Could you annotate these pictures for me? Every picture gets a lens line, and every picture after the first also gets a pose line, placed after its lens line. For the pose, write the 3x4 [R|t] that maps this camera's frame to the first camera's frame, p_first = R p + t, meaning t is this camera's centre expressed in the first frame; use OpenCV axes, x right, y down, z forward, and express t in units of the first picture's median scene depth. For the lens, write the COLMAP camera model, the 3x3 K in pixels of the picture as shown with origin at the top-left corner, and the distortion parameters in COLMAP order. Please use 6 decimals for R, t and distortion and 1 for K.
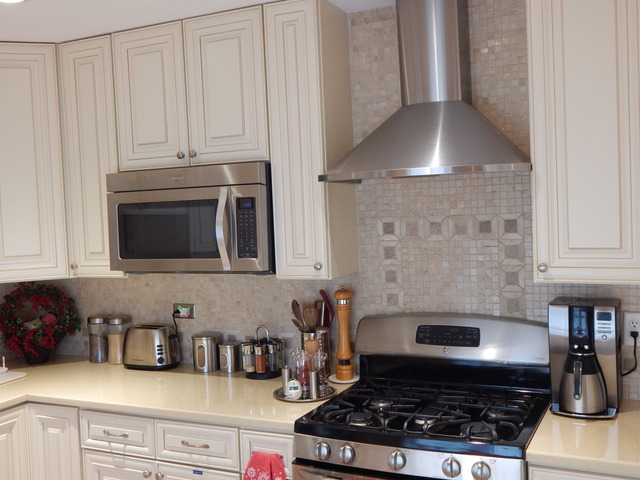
lens RADIAL K [[712.9, 0, 325.7], [0, 712.9, 225.7], [0, 0, 1]] dist [0.008757, 0.000000]
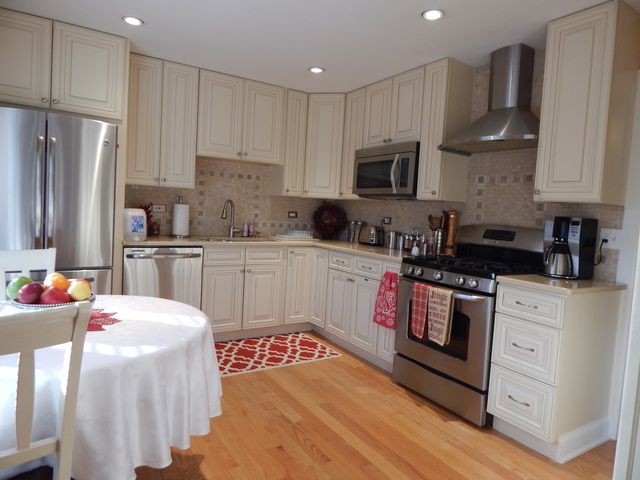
lens RADIAL K [[420.4, 0, 331.0], [0, 420.4, 232.3], [0, 0, 1]] dist [0.017114, -0.016225]
pose [[0.855818, 0.115947, -0.504114, 0.340328], [-0.110546, 0.993036, 0.040730, 0.146282], [0.505326, 0.020870, 0.862676, -0.170014]]
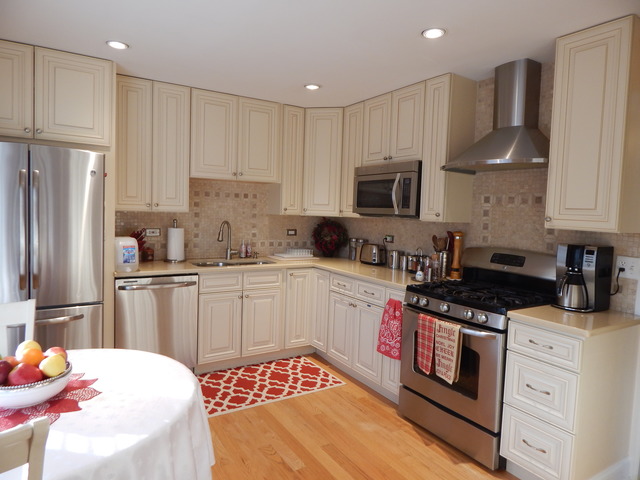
lens RADIAL K [[420.4, 0, 330.9], [0, 420.4, 233.0], [0, 0, 1]] dist [0.017114, -0.016225]
pose [[0.855568, 0.099908, -0.507959, 0.312508], [-0.088863, 0.994980, 0.046023, 0.076463], [0.510007, 0.005763, 0.860151, -0.124654]]
